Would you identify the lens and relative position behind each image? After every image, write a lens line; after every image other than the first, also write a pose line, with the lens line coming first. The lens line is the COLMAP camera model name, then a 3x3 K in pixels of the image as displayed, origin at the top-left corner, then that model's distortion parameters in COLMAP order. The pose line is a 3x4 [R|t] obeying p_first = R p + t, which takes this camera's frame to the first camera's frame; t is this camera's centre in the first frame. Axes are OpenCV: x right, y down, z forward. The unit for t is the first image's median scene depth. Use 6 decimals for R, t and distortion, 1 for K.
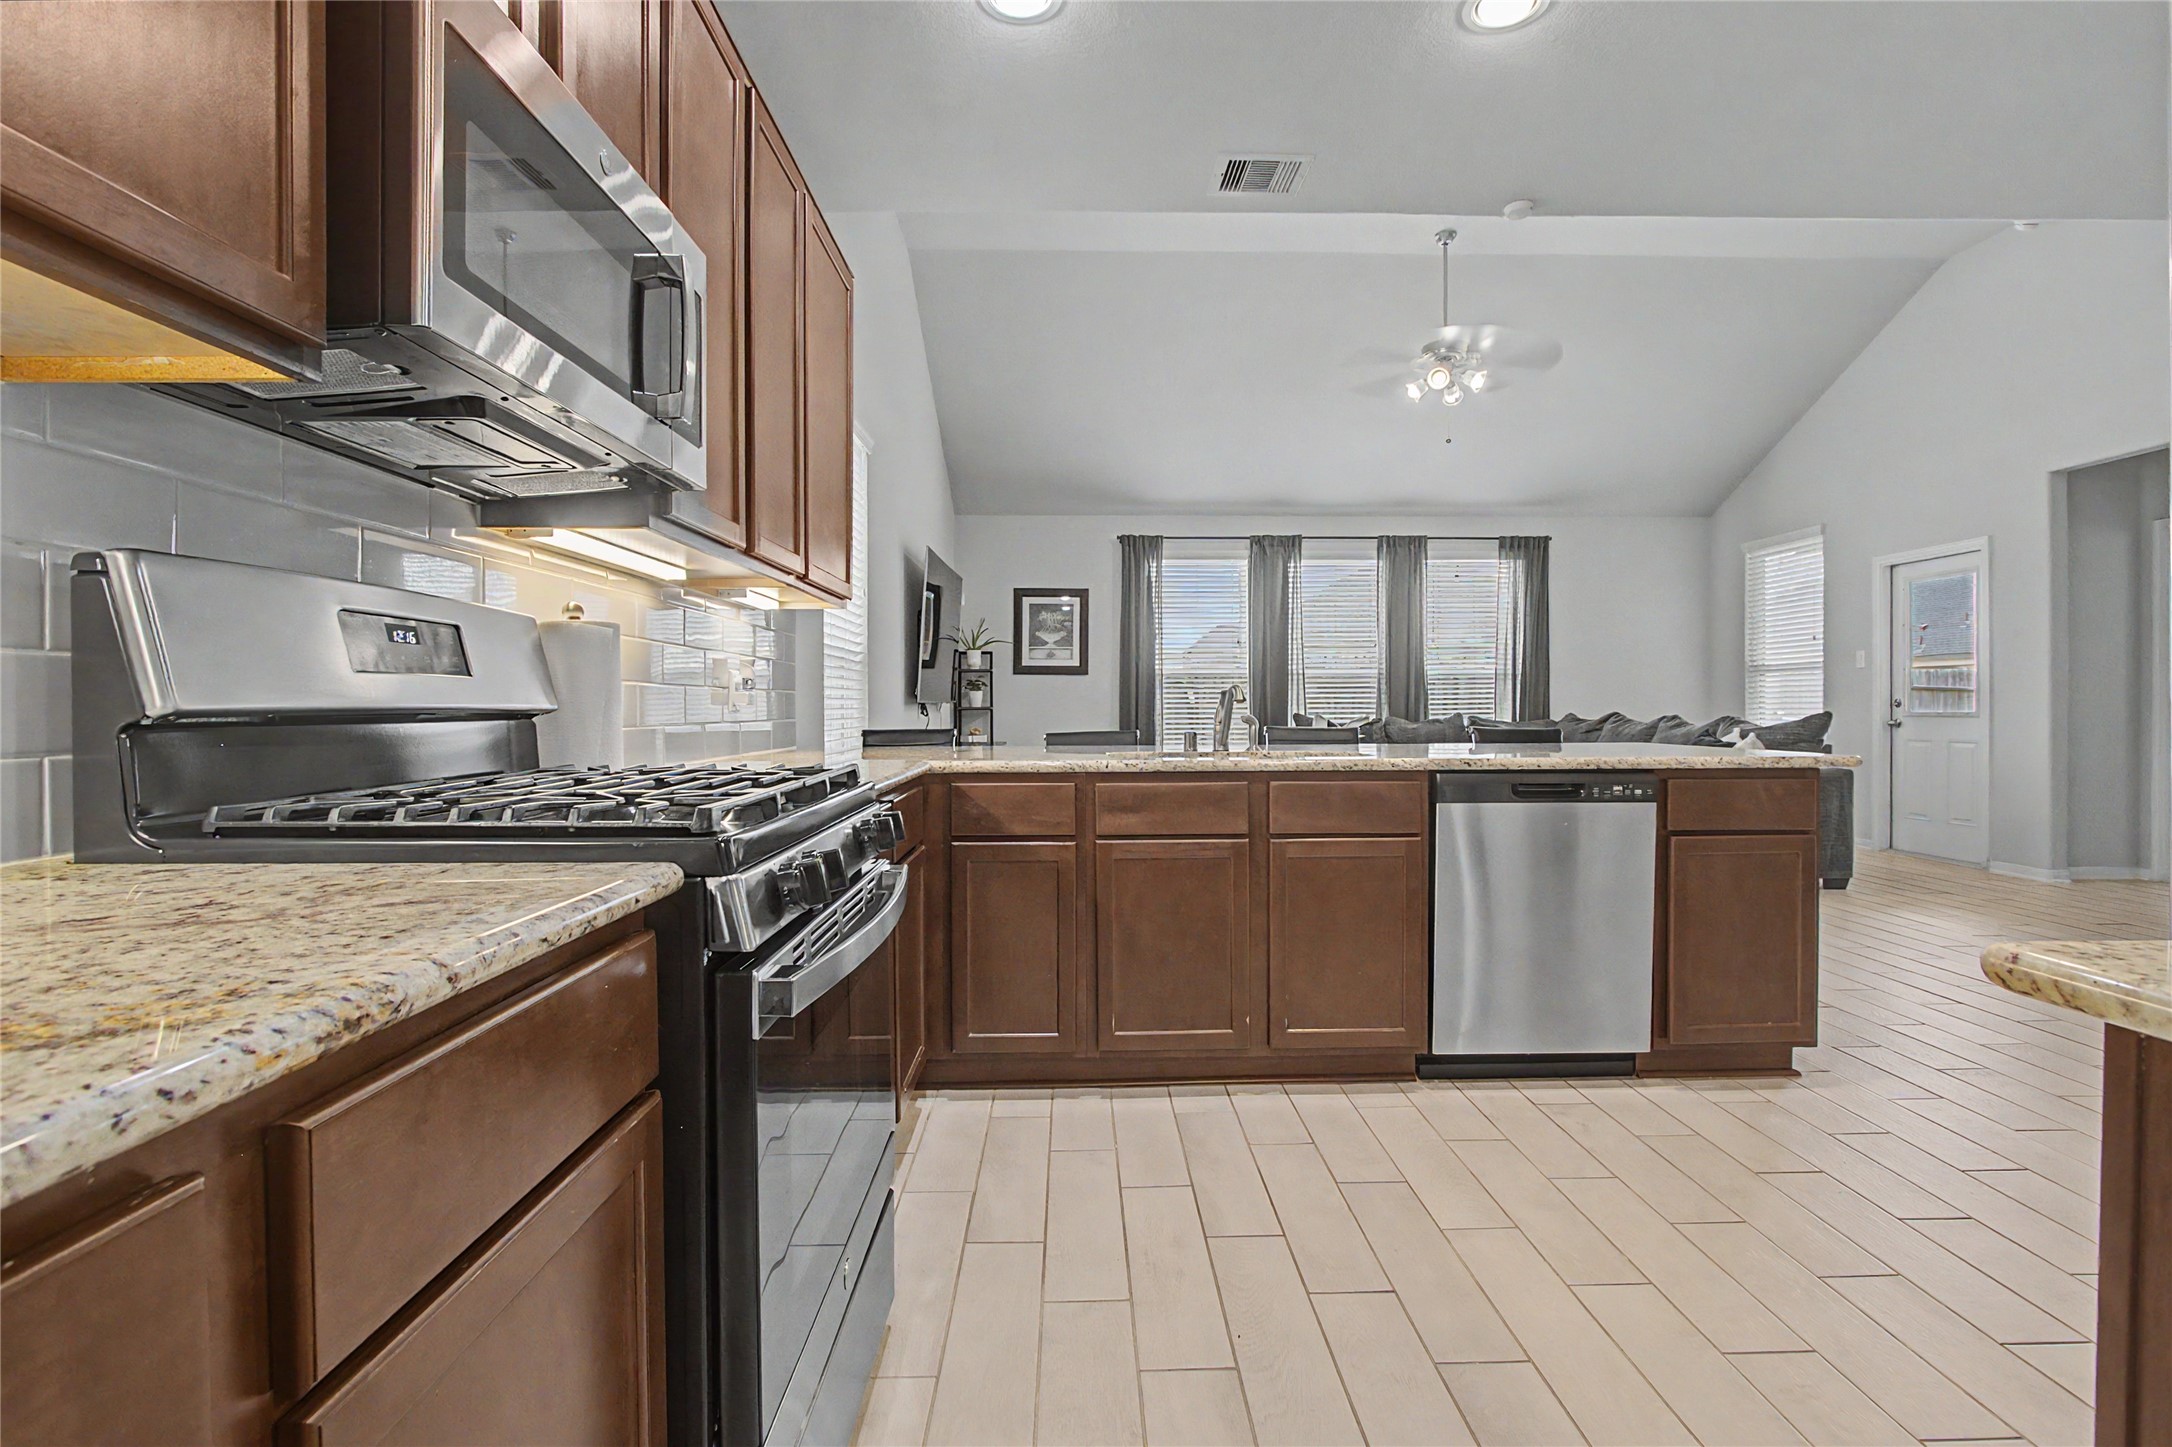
lens RADIAL K [[1006.4, 0, 1089.4], [0, 1006.4, 711.0], [0, 0, 1]] dist [-0.003292, -0.000333]
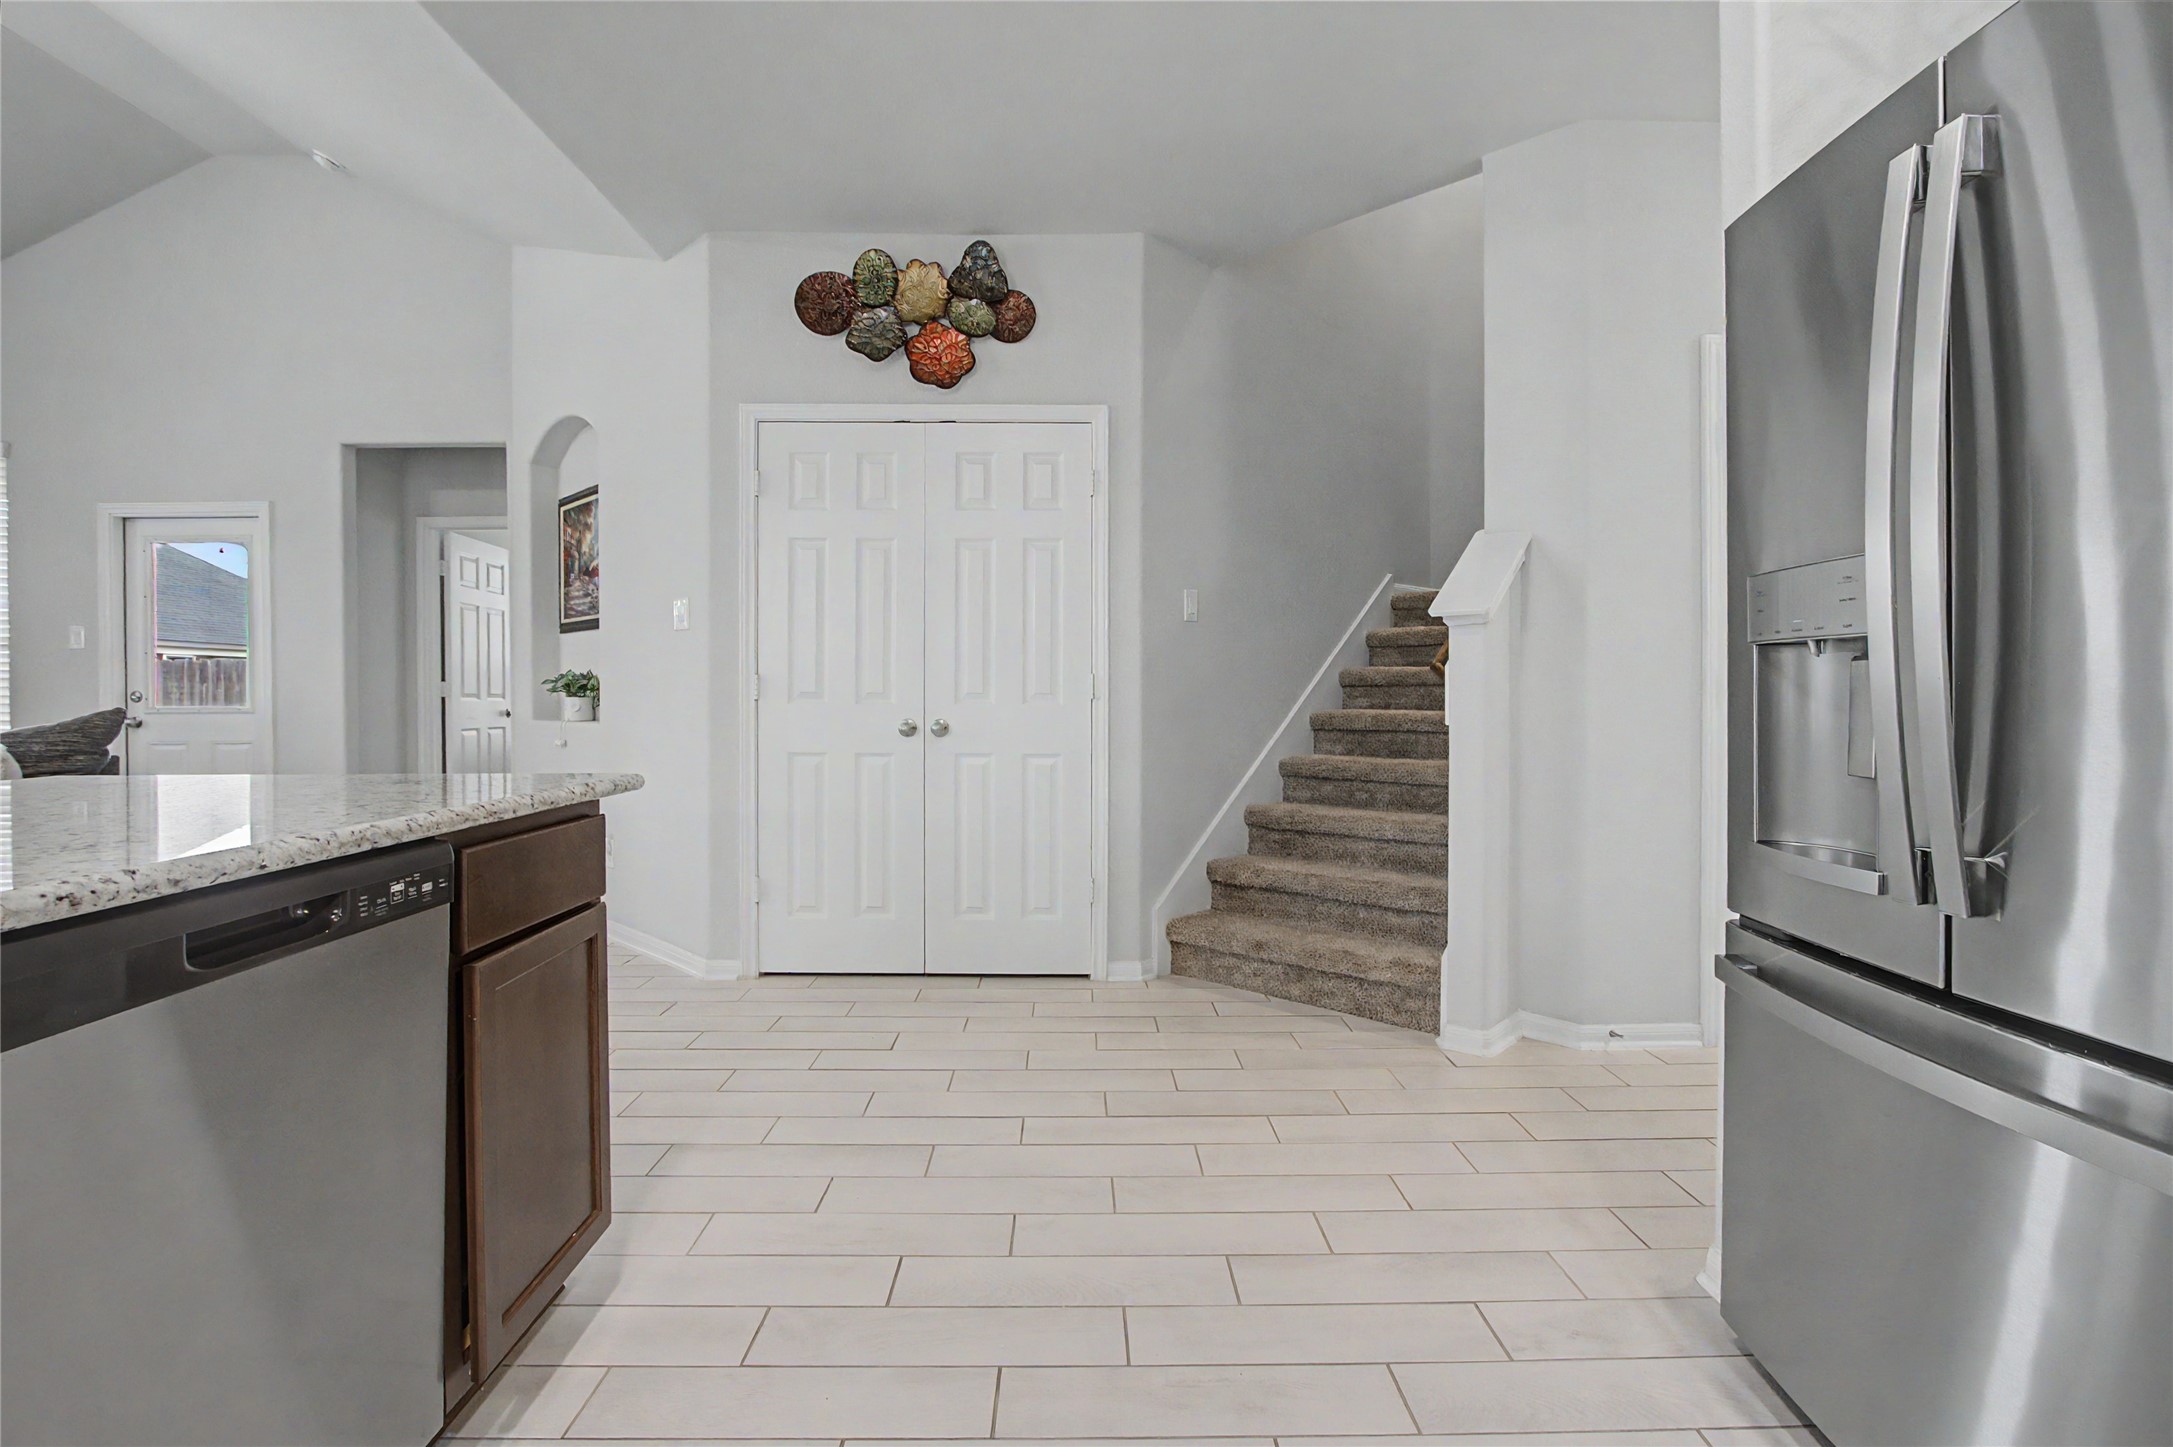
lens RADIAL K [[1006.9, 0, 1086.6], [0, 1006.9, 692.9], [0, 0, 1]] dist [-0.003292, -0.000333]
pose [[-0.004982, -0.004800, 0.999976, 0.033718], [0.015403, 0.999869, 0.004876, -0.004030], [-0.999869, 0.015427, -0.004907, 0.327127]]
